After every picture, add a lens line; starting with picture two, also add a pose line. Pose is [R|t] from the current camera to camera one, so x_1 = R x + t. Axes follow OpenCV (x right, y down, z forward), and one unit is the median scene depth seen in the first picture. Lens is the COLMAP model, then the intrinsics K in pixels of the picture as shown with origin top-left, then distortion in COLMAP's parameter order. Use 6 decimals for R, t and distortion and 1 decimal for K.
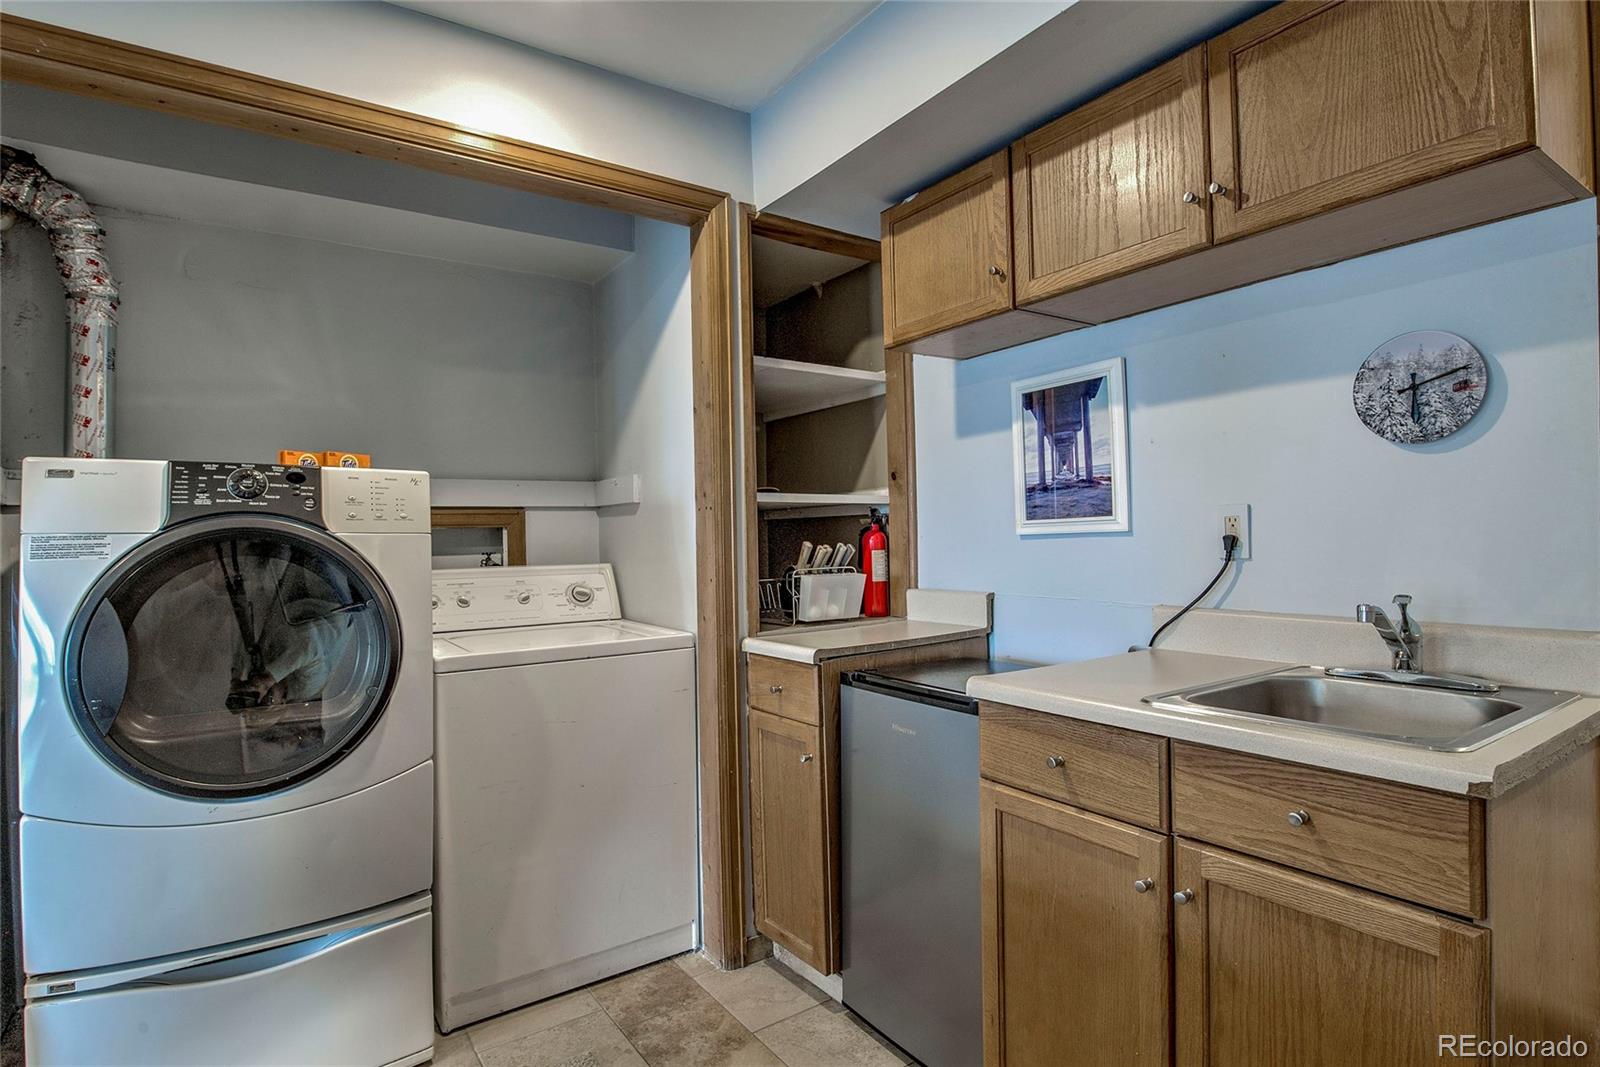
lens RADIAL K [[822.1, 0, 796.9], [0, 822.1, 538.5], [0, 0, 1]] dist [-0.007777, -0.000957]
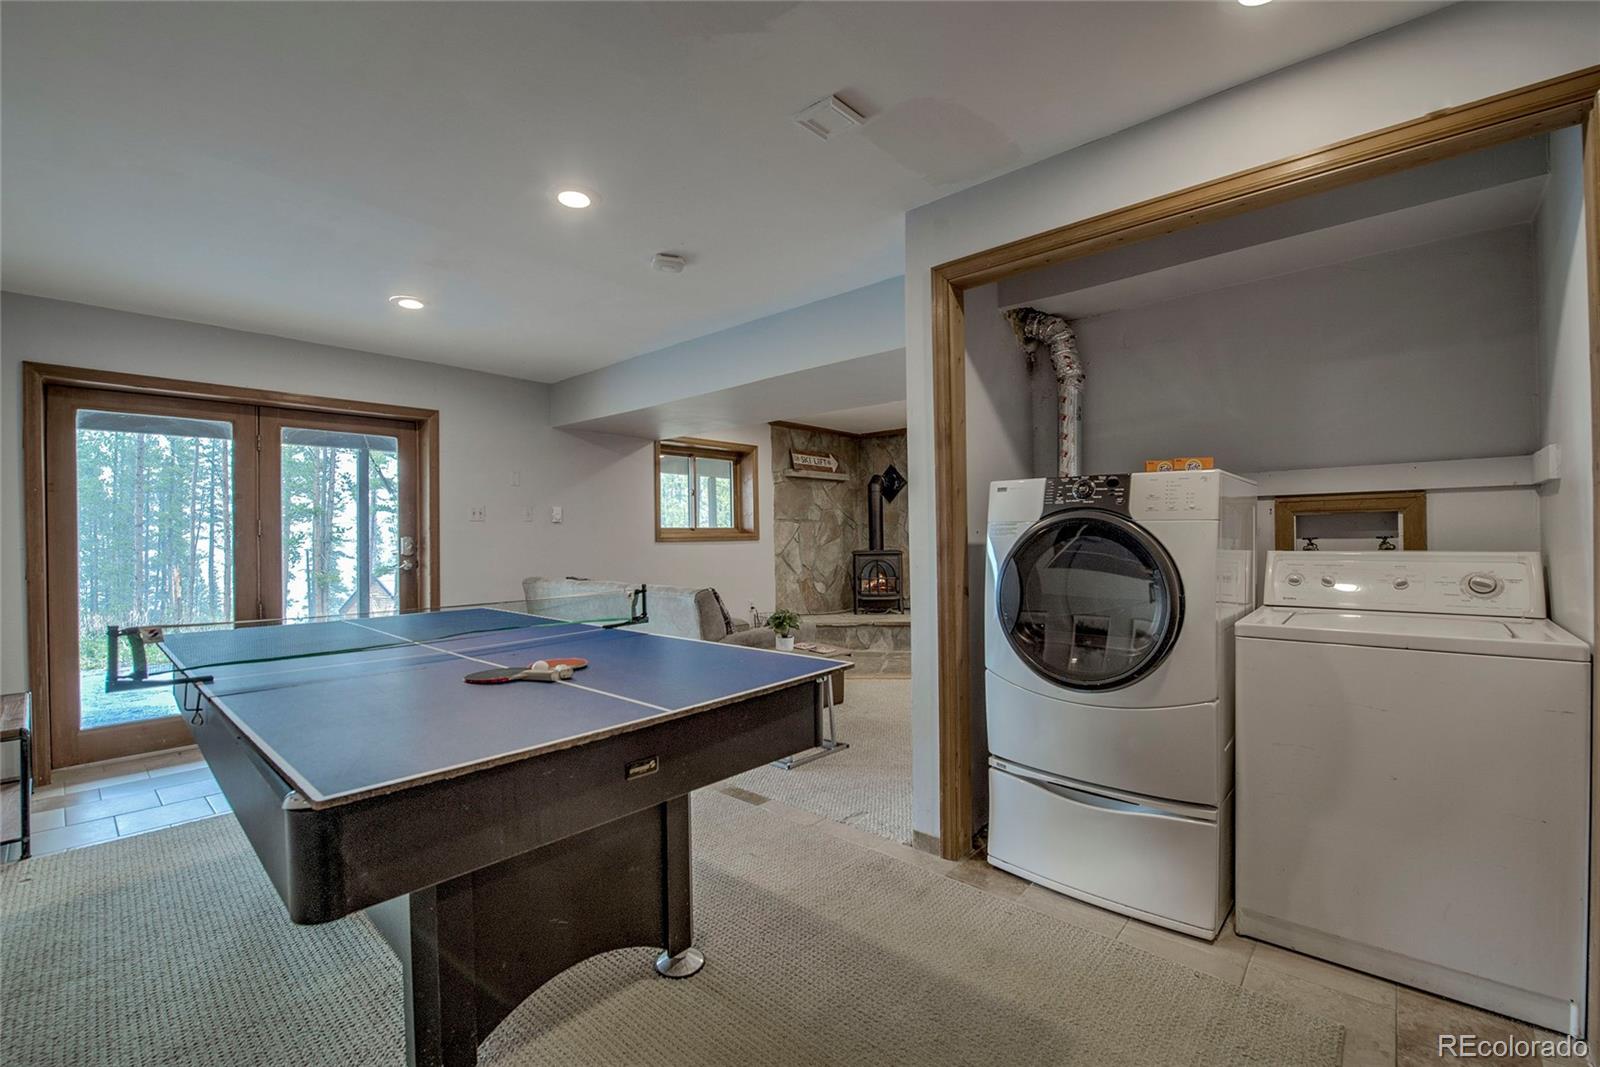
lens RADIAL K [[691.4, 0, 795.2], [0, 691.4, 543.6], [0, 0, 1]] dist [-0.015845, -0.000526]
pose [[0.224602, 0.027678, -0.974057, 0.385451], [0.006503, 0.999532, 0.029901, -0.005391], [0.974429, -0.013050, 0.224317, 0.142904]]
